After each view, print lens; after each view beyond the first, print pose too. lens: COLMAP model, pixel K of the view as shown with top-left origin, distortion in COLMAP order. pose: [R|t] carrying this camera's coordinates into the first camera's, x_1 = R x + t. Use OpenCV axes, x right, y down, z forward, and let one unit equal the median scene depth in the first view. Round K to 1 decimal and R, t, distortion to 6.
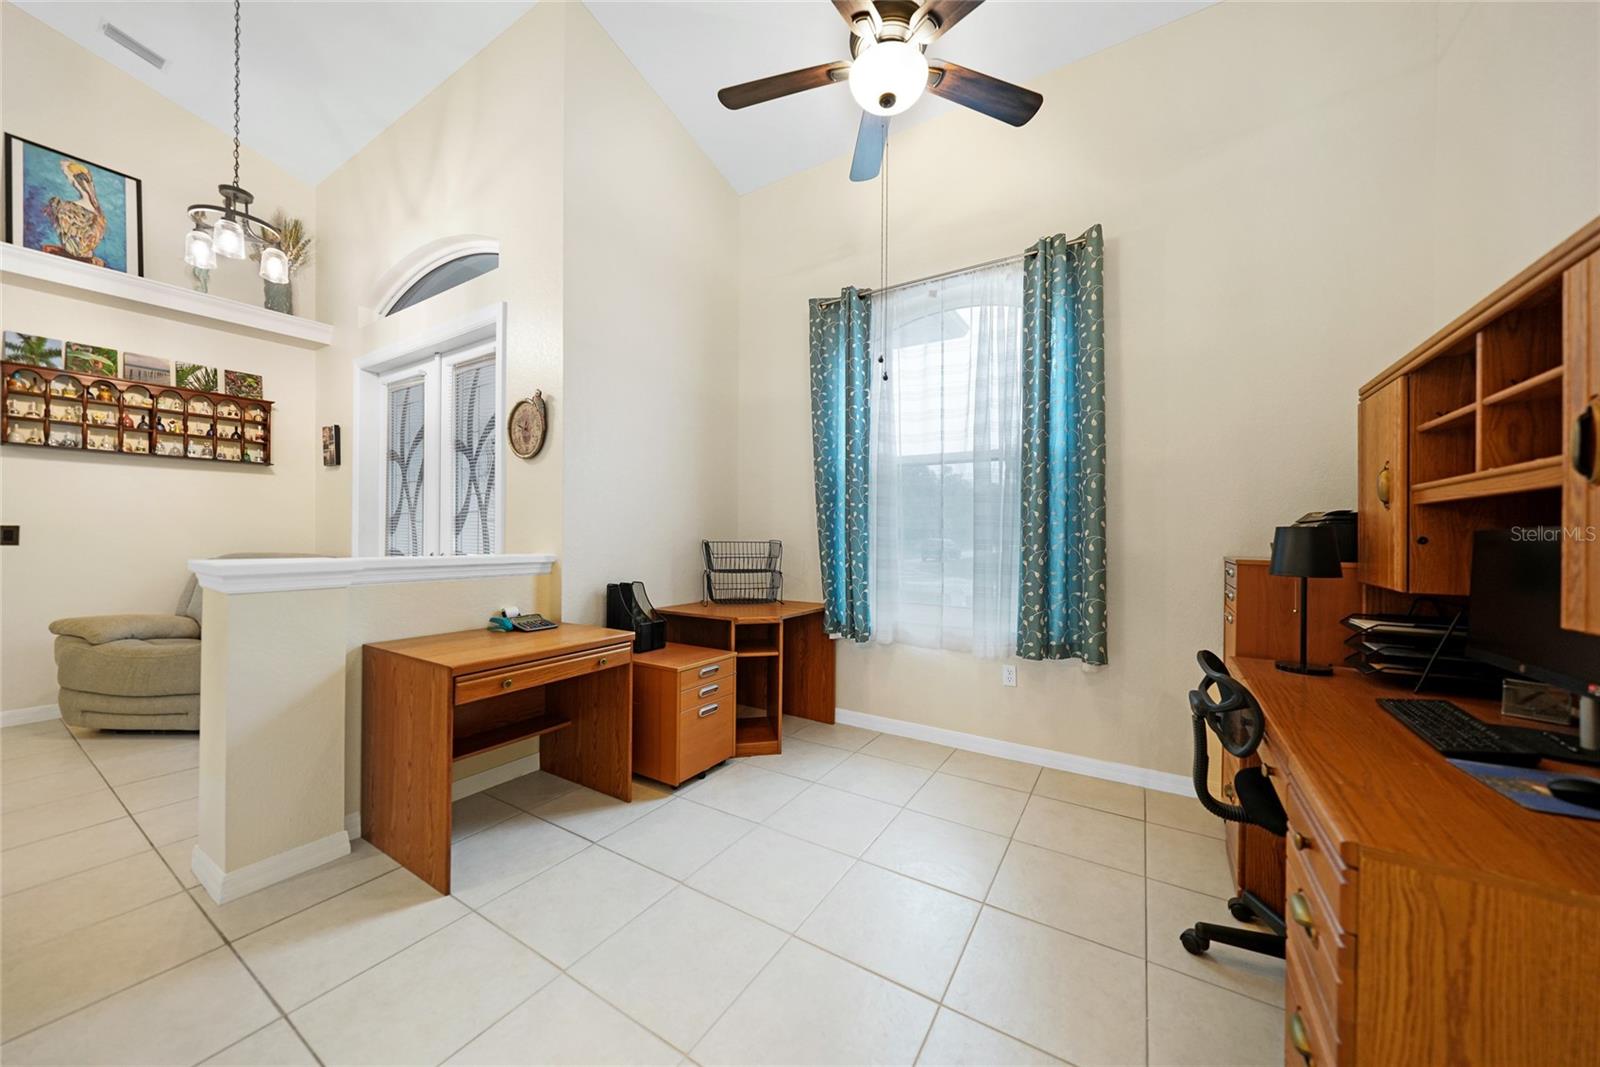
lens RADIAL K [[559.4, 0, 799.3], [0, 559.4, 526.7], [0, 0, 1]] dist [0.001146, -0.001097]
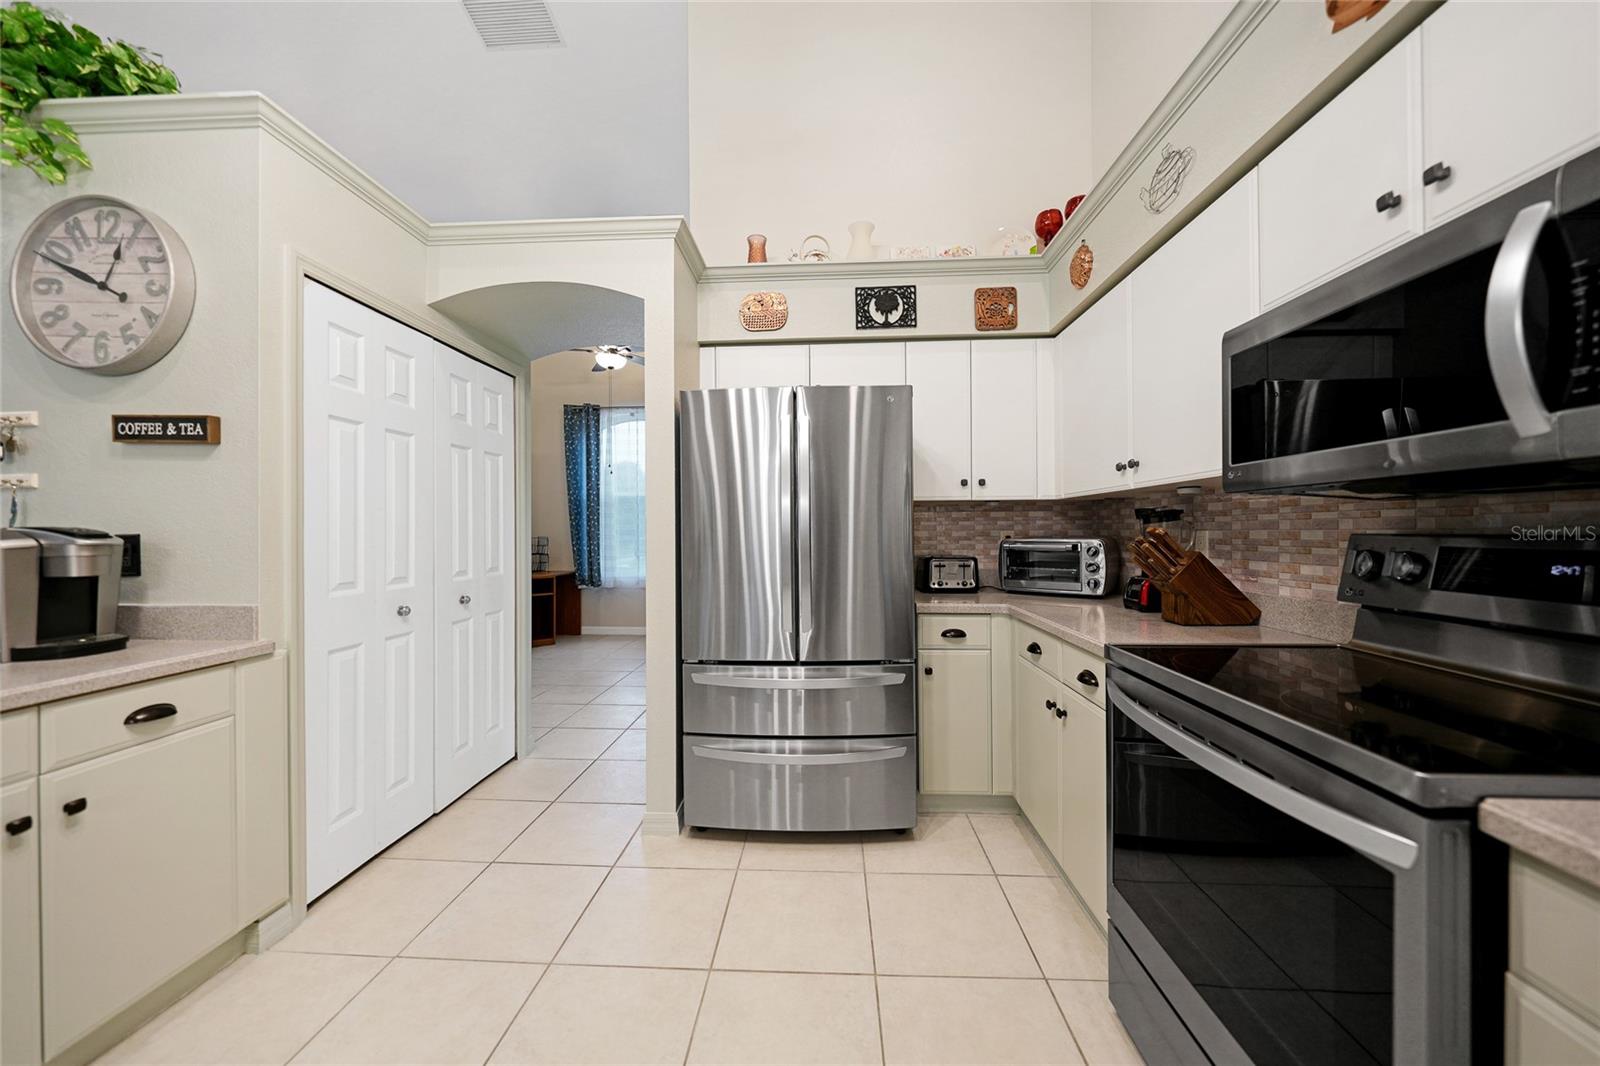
lens RADIAL K [[559.4, 0, 816.7], [0, 559.4, 531.2], [0, 0, 1]] dist [0.001146, -0.001097]
pose [[0.857686, -0.012578, 0.514020, -0.226003], [0.002378, 0.999787, 0.020498, -0.028253], [-0.514169, -0.016358, 0.857533, -1.038707]]
